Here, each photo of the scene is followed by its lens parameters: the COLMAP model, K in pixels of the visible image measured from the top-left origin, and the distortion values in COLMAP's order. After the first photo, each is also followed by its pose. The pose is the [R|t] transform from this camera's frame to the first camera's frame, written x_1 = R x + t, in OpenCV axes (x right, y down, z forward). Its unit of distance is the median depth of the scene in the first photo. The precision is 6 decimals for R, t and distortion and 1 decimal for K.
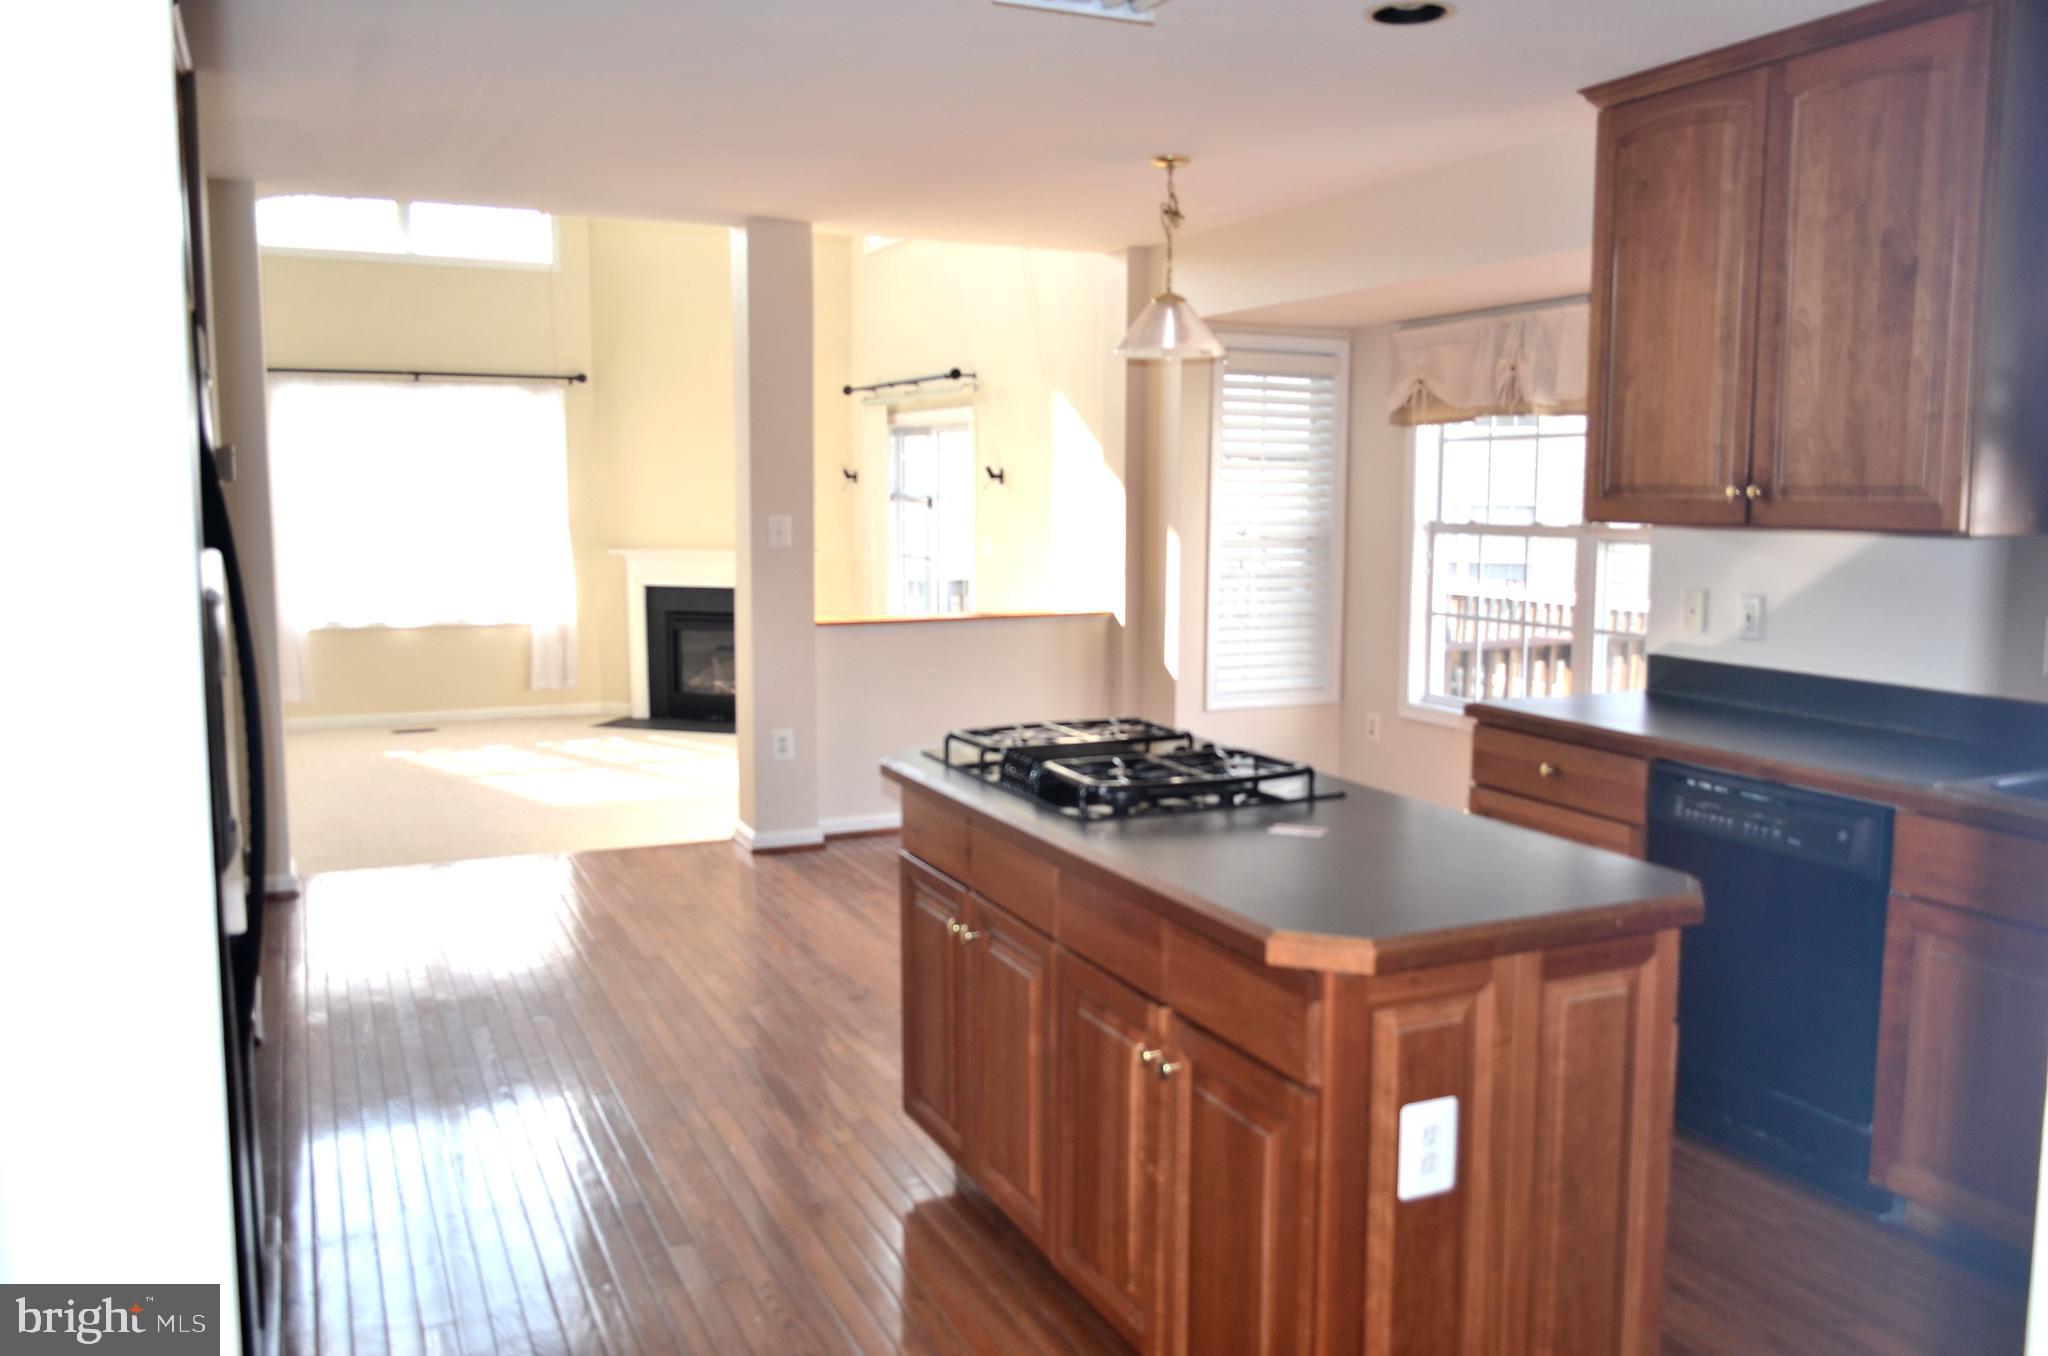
lens RADIAL K [[1619.9, 0, 1029.7], [0, 1619.9, 672.5], [0, 0, 1]] dist [0.043589, 0.017600]
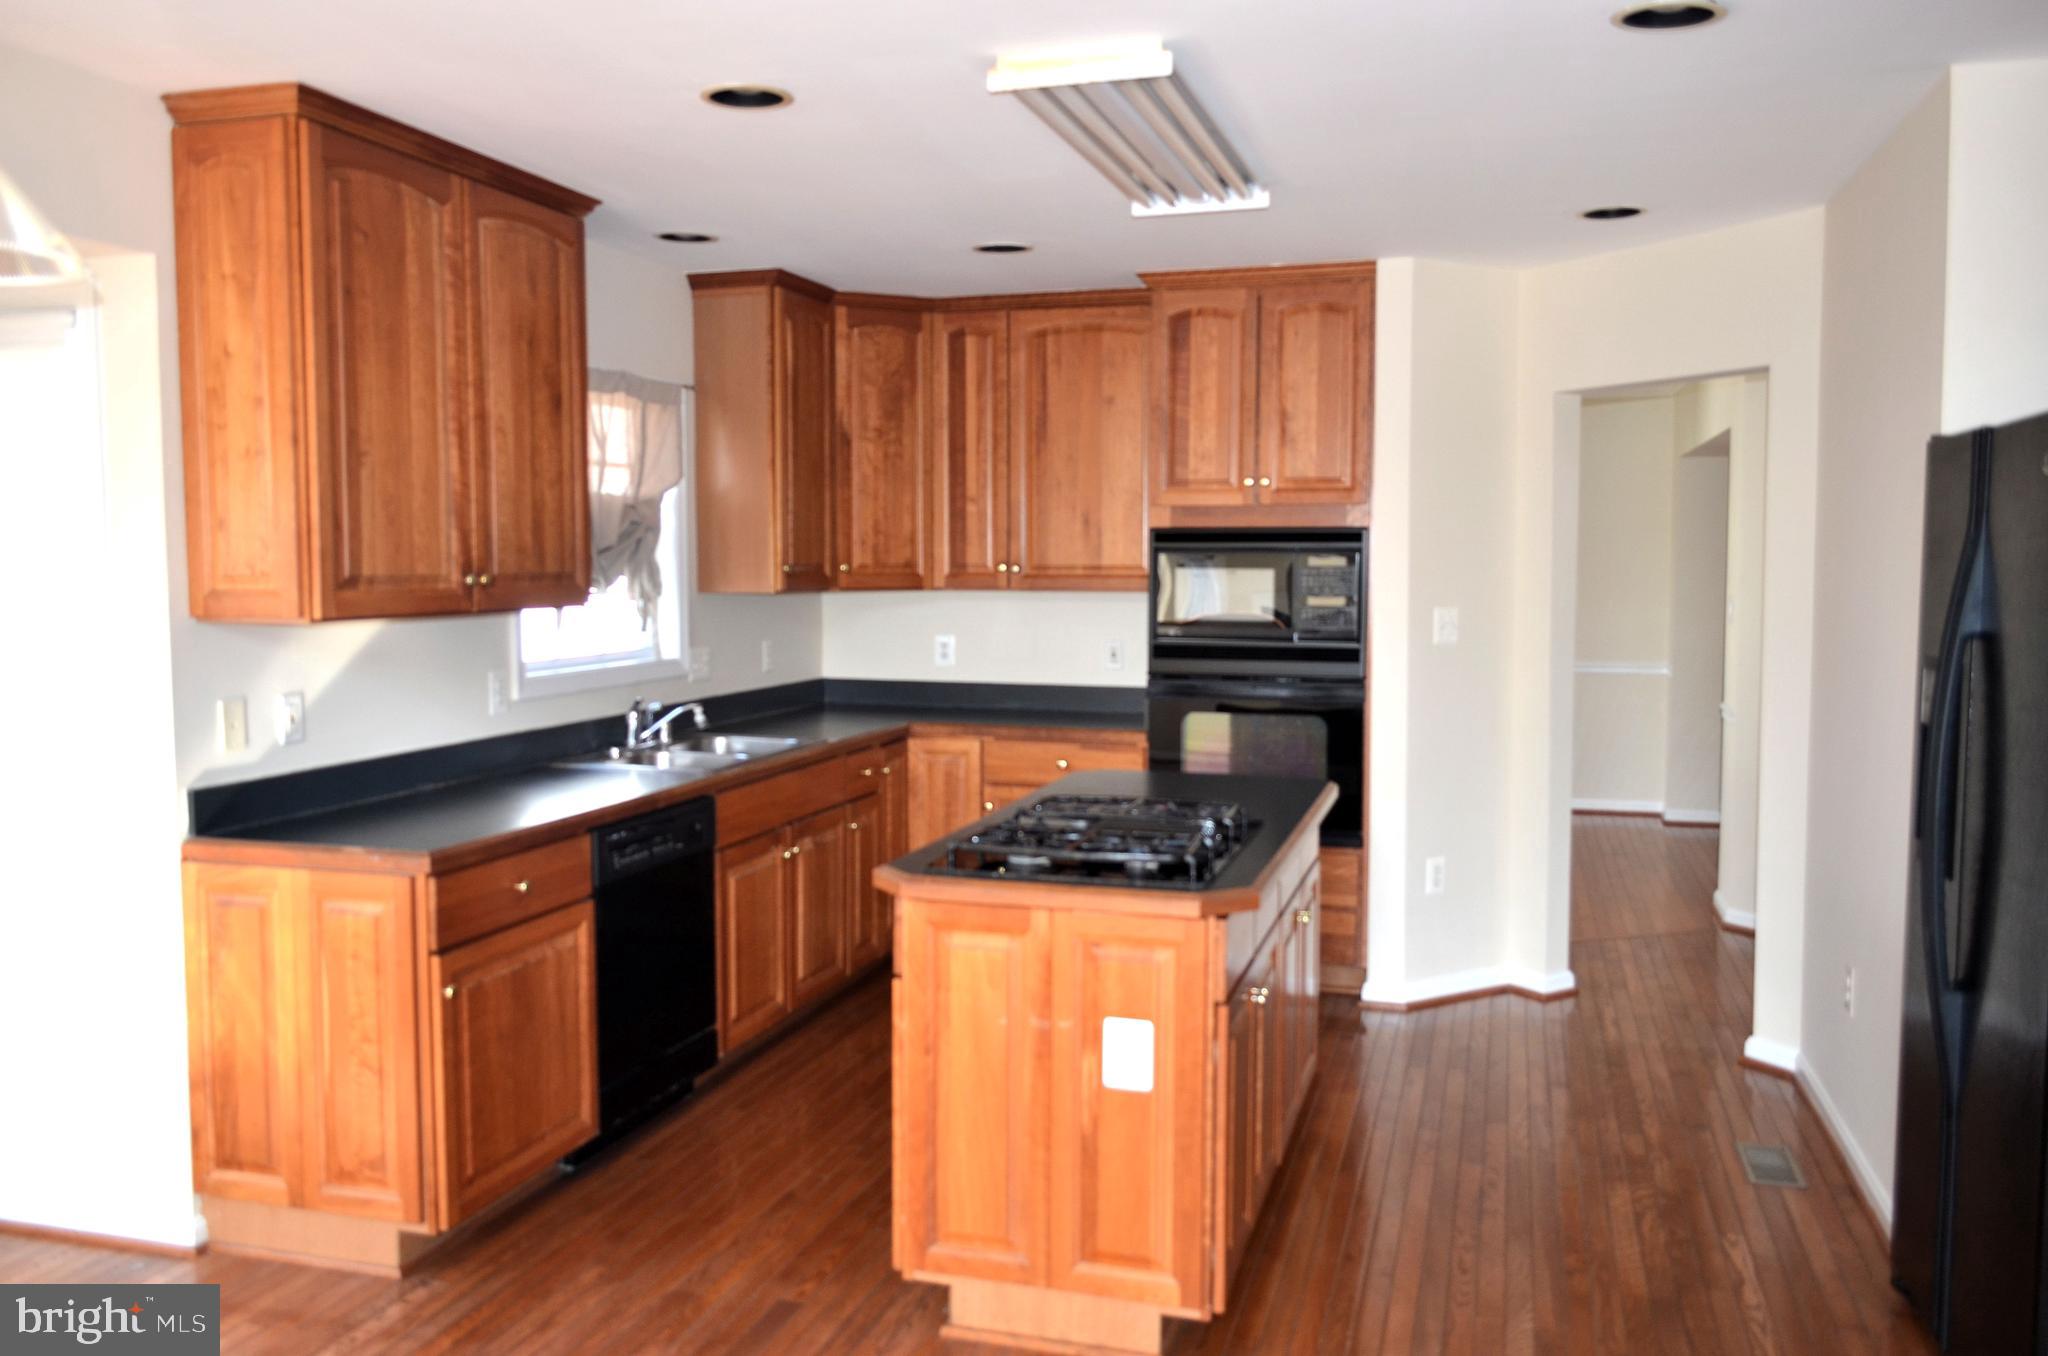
lens RADIAL K [[1619.9, 0, 1025.6], [0, 1619.9, 673.5], [0, 0, 1]] dist [0.043589, 0.017600]
pose [[-0.751759, -0.057792, 0.656901, -0.778437], [0.071339, 0.983179, 0.168137, -0.307299], [-0.655568, 0.173262, -0.734990, 2.355531]]
